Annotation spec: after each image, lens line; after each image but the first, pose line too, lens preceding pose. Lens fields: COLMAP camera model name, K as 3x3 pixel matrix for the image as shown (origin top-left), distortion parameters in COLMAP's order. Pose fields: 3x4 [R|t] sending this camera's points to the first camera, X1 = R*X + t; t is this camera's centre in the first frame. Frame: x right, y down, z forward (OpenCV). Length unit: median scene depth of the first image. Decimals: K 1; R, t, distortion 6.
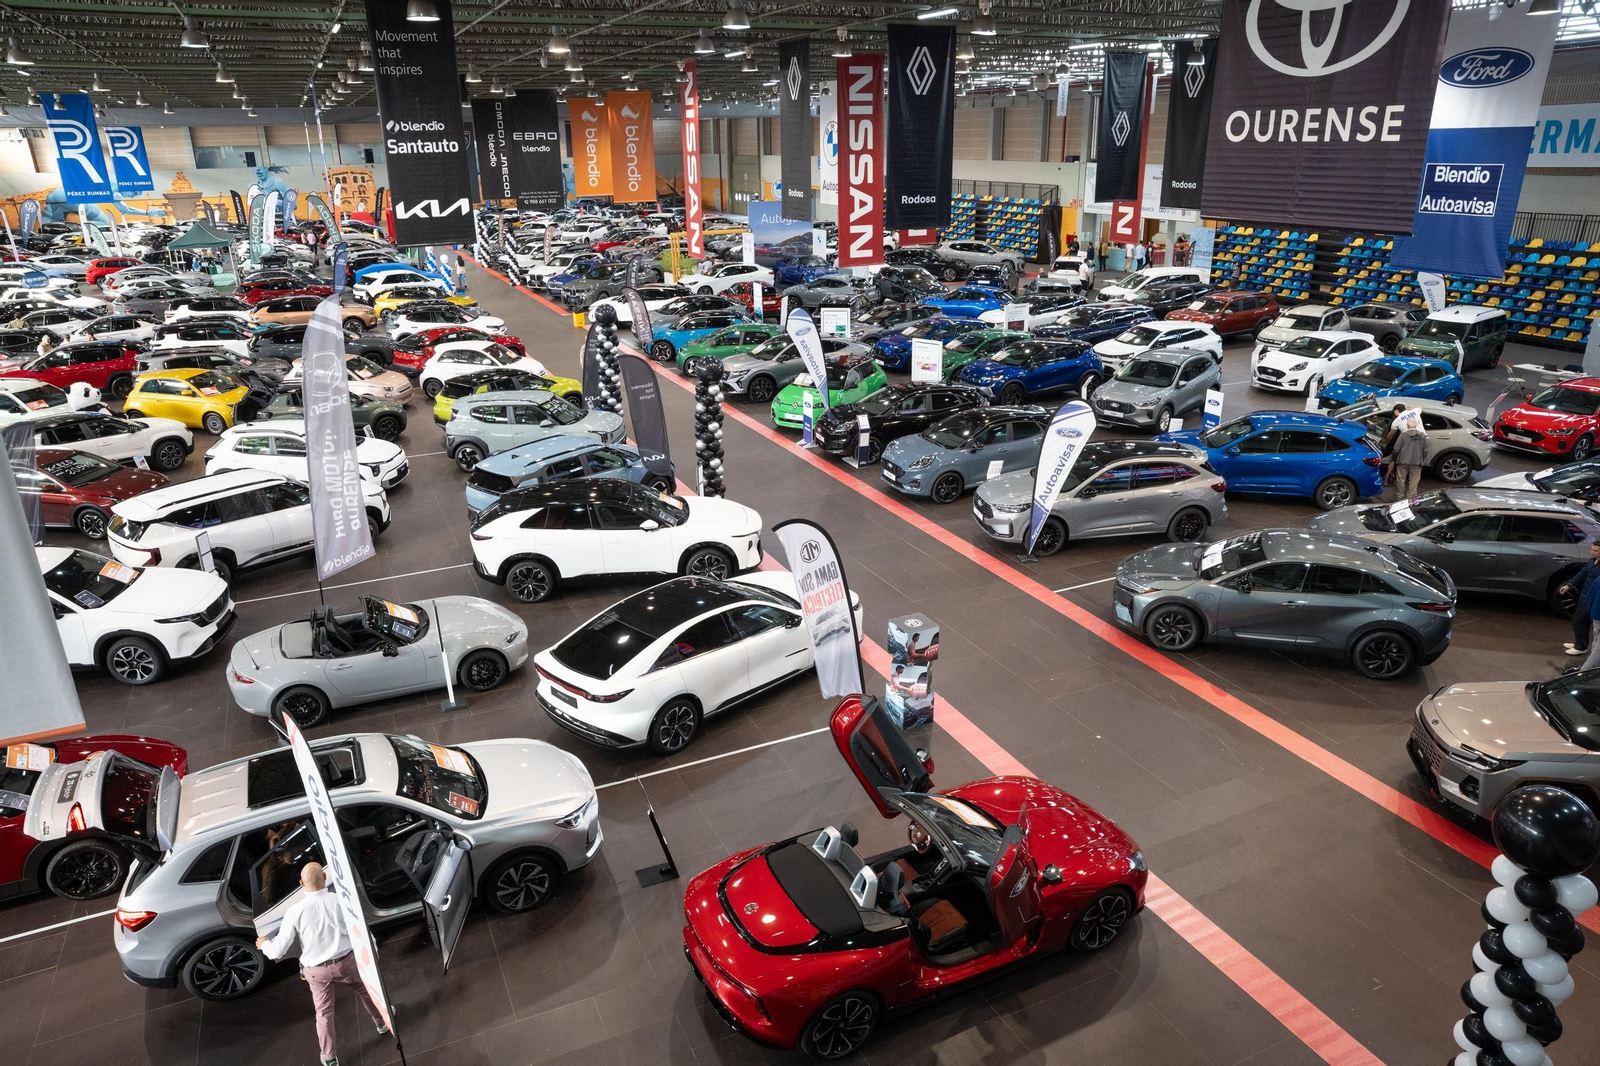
lens RADIAL K [[1071.1, 0, 803.6], [0, 1071.1, 539.2], [0, 0, 1]] dist [-0.031514, -0.000810]
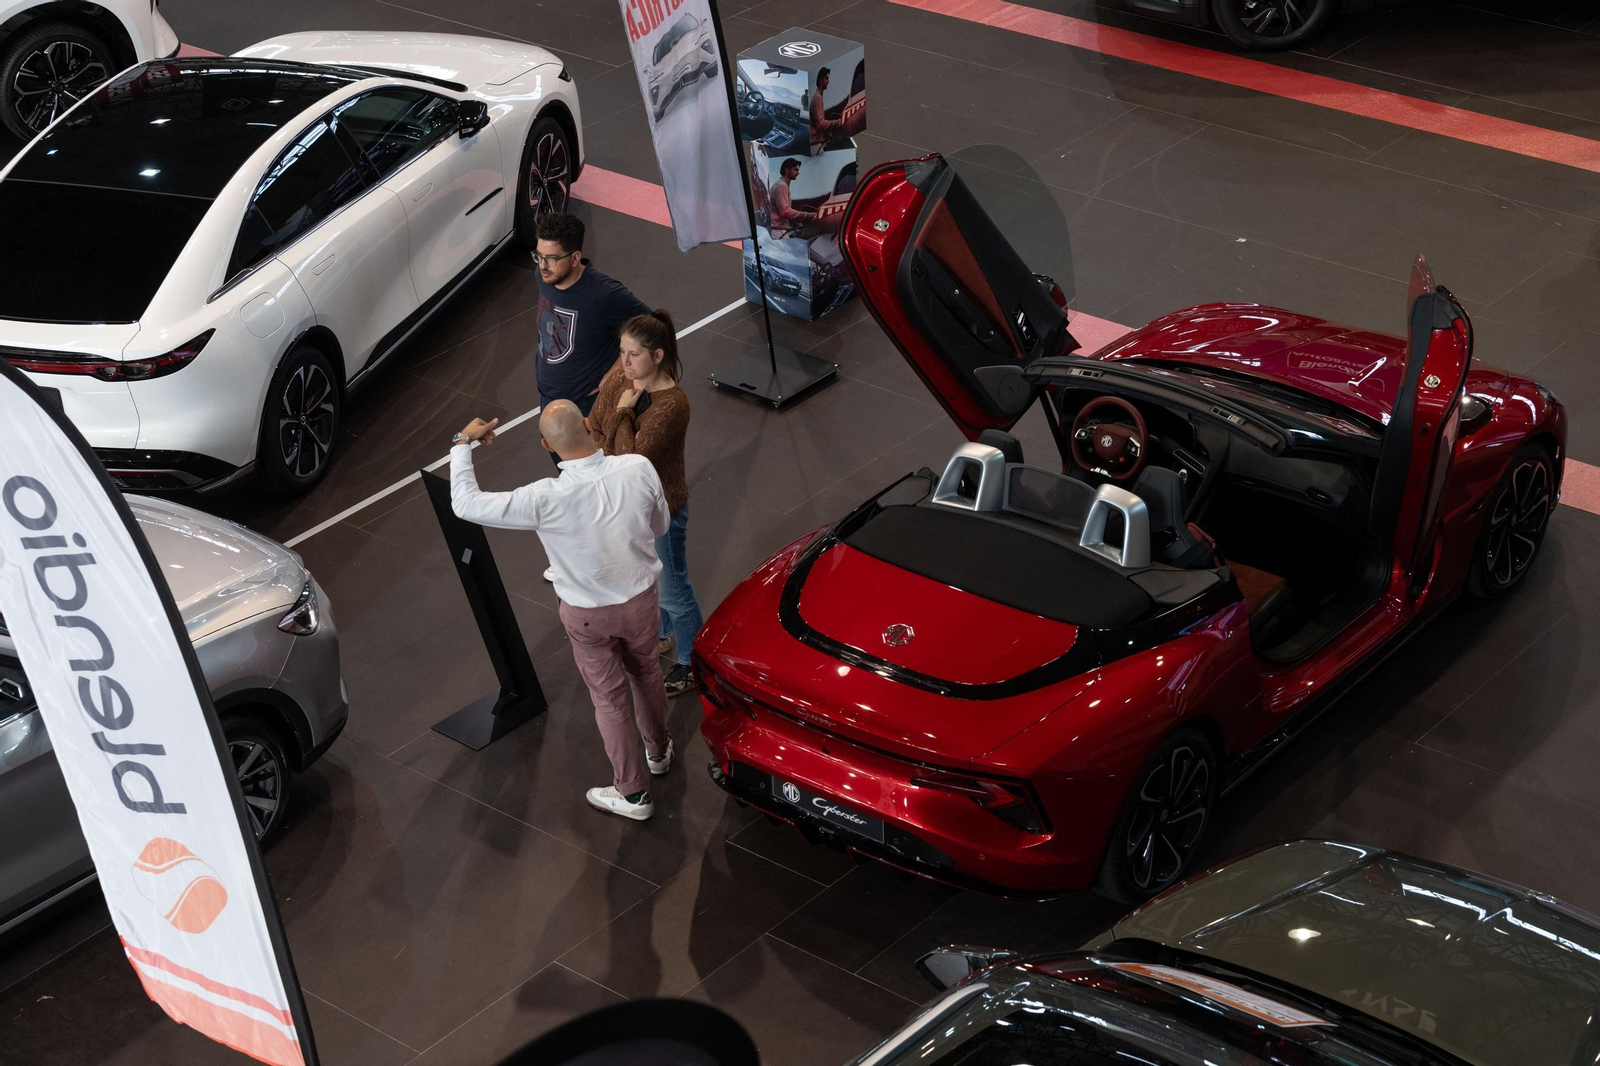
lens RADIAL K [[3204.8, 0, 799.2], [0, 3204.8, 532.1], [0, 0, 1]] dist [-0.062638, 0.000000]
pose [[0.902956, -0.226238, 0.365358, -0.400181], [0.178864, 0.970914, 0.159163, 0.066571], [-0.390740, -0.078368, 0.917159, -0.124253]]
